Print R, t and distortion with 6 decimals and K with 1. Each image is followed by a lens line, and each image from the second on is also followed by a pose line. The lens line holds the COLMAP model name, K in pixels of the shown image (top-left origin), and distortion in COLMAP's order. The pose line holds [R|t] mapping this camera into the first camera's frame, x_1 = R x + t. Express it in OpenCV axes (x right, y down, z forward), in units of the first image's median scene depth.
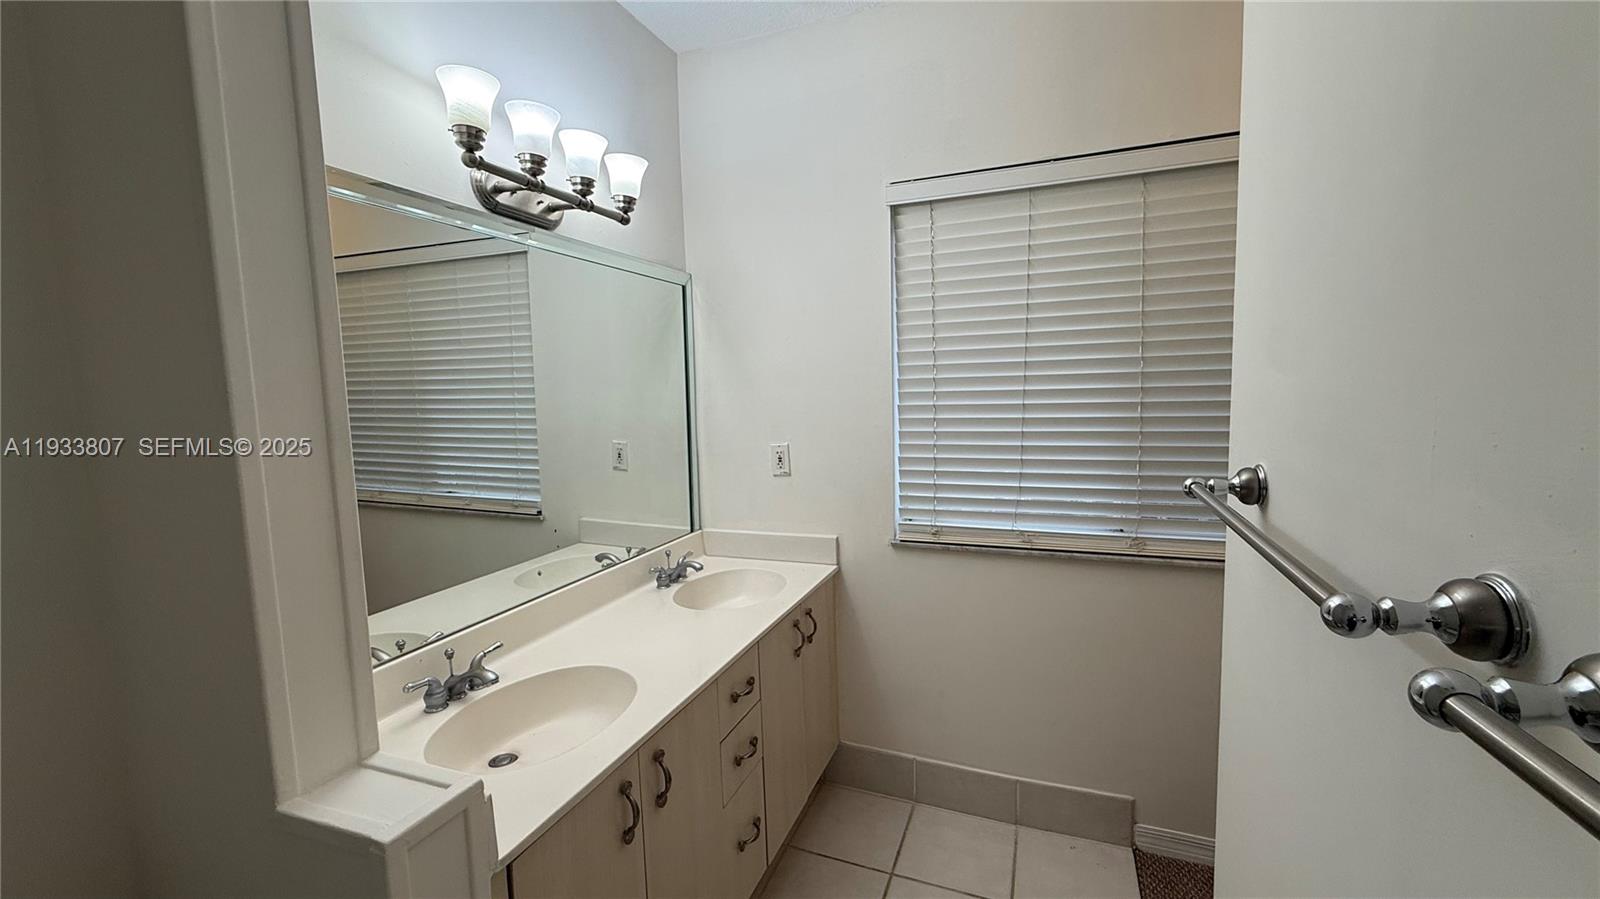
lens RADIAL K [[635.3, 0, 796.3], [0, 635.3, 449.9], [0, 0, 1]] dist [-0.001107, -0.000430]
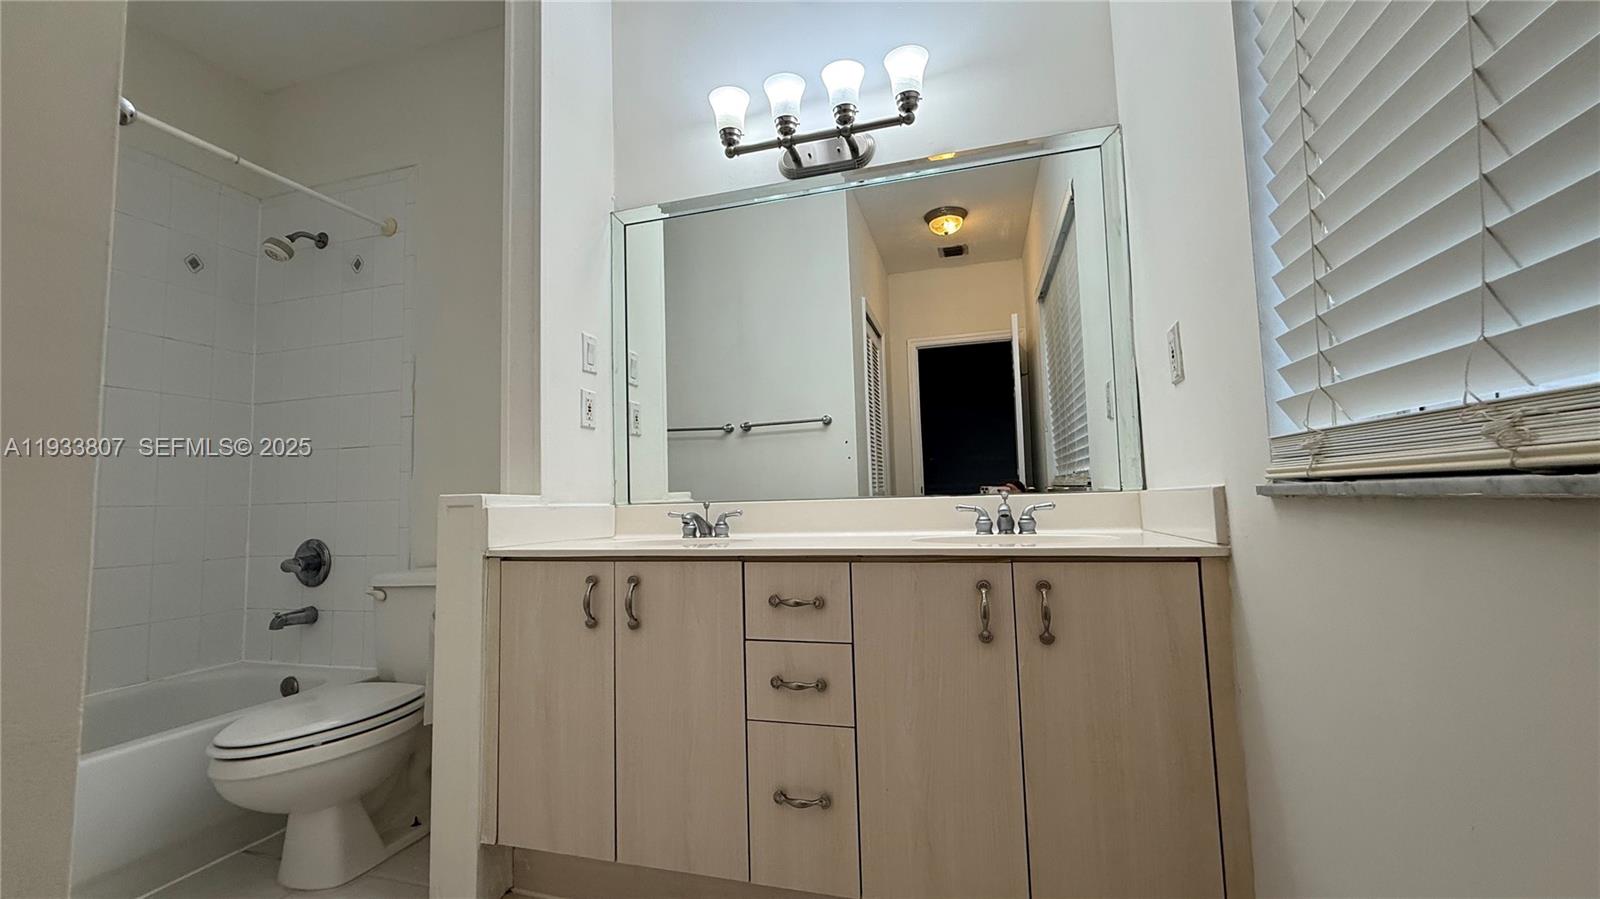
lens RADIAL K [[635.3, 0, 796.3], [0, 635.3, 449.9], [0, 0, 1]] dist [-0.001107, -0.000430]
pose [[0.096204, -0.053470, -0.993924, 0.755179], [-0.073216, 0.995471, -0.060640, 0.239627], [0.992665, 0.078605, 0.091853, 0.940446]]
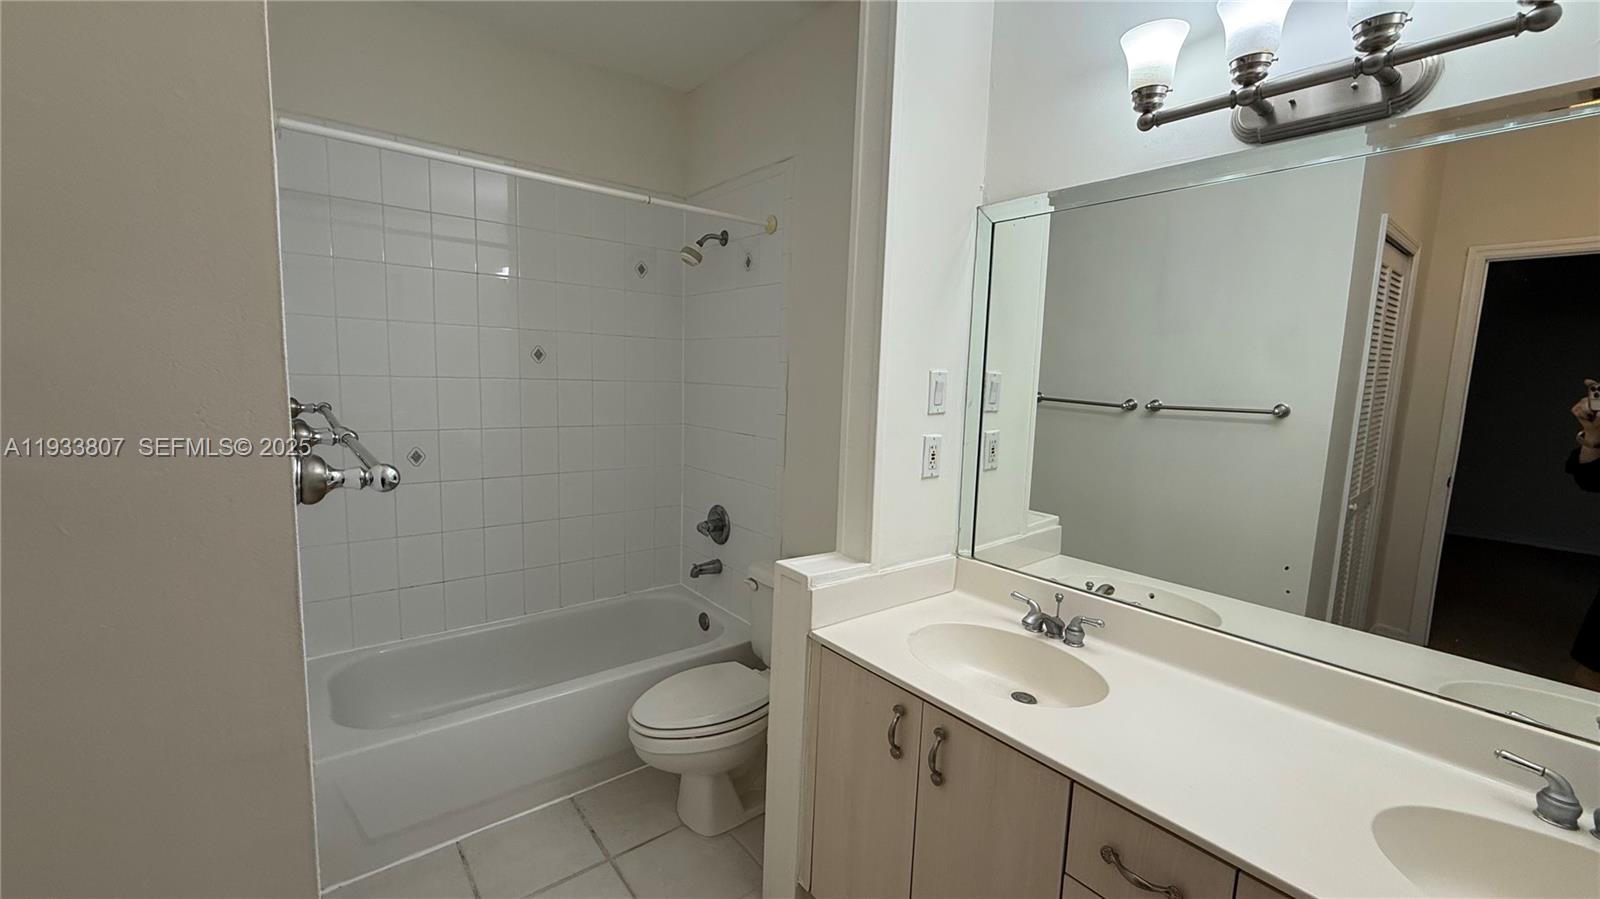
lens RADIAL K [[635.3, 0, 796.3], [0, 635.3, 449.9], [0, 0, 1]] dist [-0.001107, -0.000430]
pose [[-0.493167, 0.116928, -0.862041, 0.548776], [-0.107829, 0.975068, 0.193947, -0.092689], [0.863226, 0.188601, -0.468263, 0.956402]]
